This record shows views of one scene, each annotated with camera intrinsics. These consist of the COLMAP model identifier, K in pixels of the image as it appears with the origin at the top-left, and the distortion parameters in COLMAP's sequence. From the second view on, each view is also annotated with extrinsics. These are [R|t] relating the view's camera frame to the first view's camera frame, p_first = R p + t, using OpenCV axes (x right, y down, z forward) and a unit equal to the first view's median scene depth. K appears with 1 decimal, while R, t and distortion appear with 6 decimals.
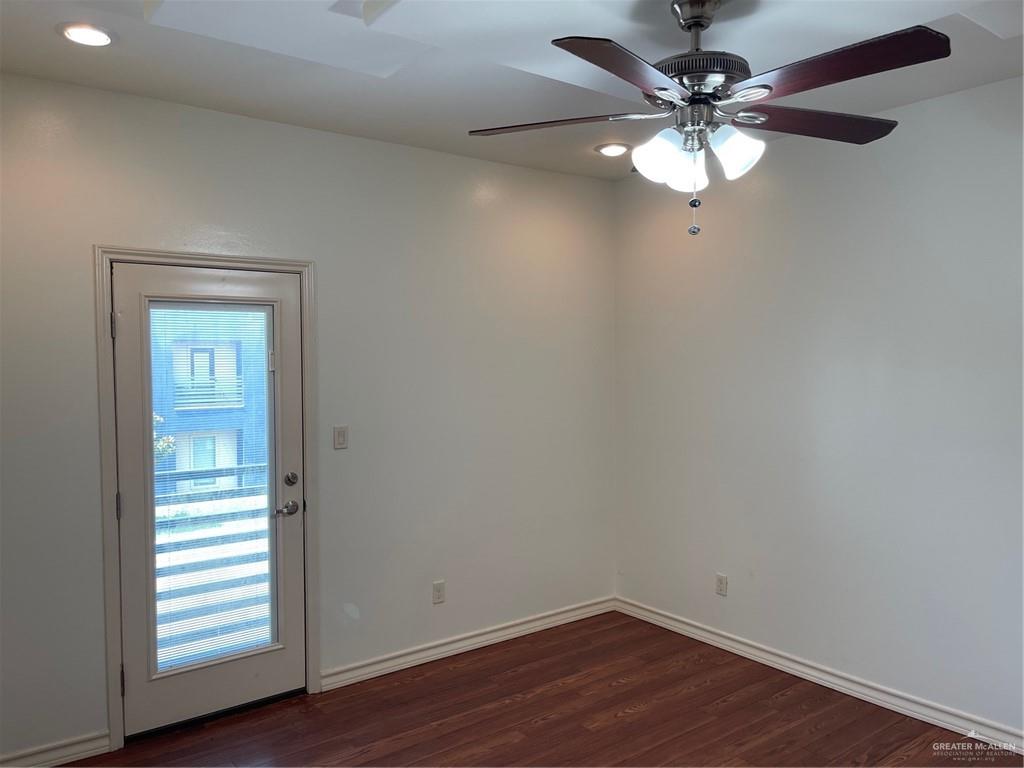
lens RADIAL K [[783.1, 0, 506.3], [0, 783.1, 385.1], [0, 0, 1]] dist [0.040532, -0.024574]
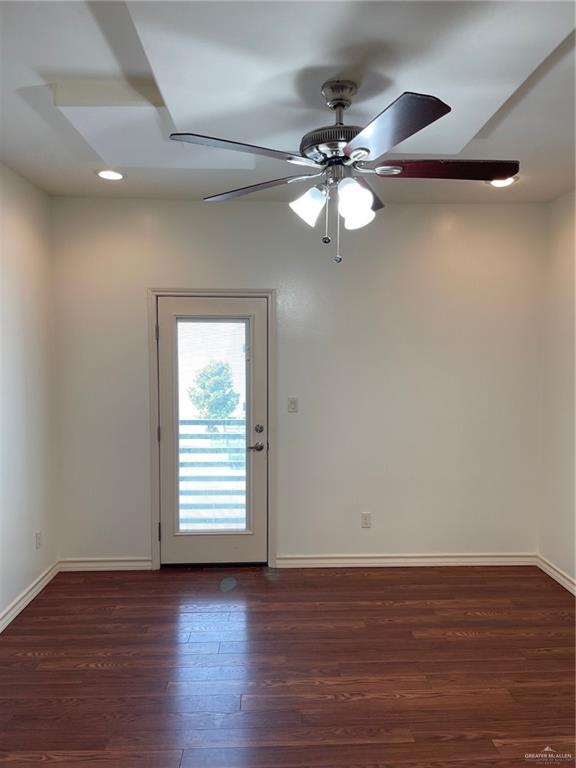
lens RADIAL K [[587.3, 0, 295.0], [0, 587.3, 382.6], [0, 0, 1]] dist [0.040532, -0.024574]
pose [[0.825164, 0.037542, -0.563645, 0.450500], [-0.028883, 0.999288, 0.024274, -0.003290], [0.564155, -0.003750, 0.825660, 0.070953]]
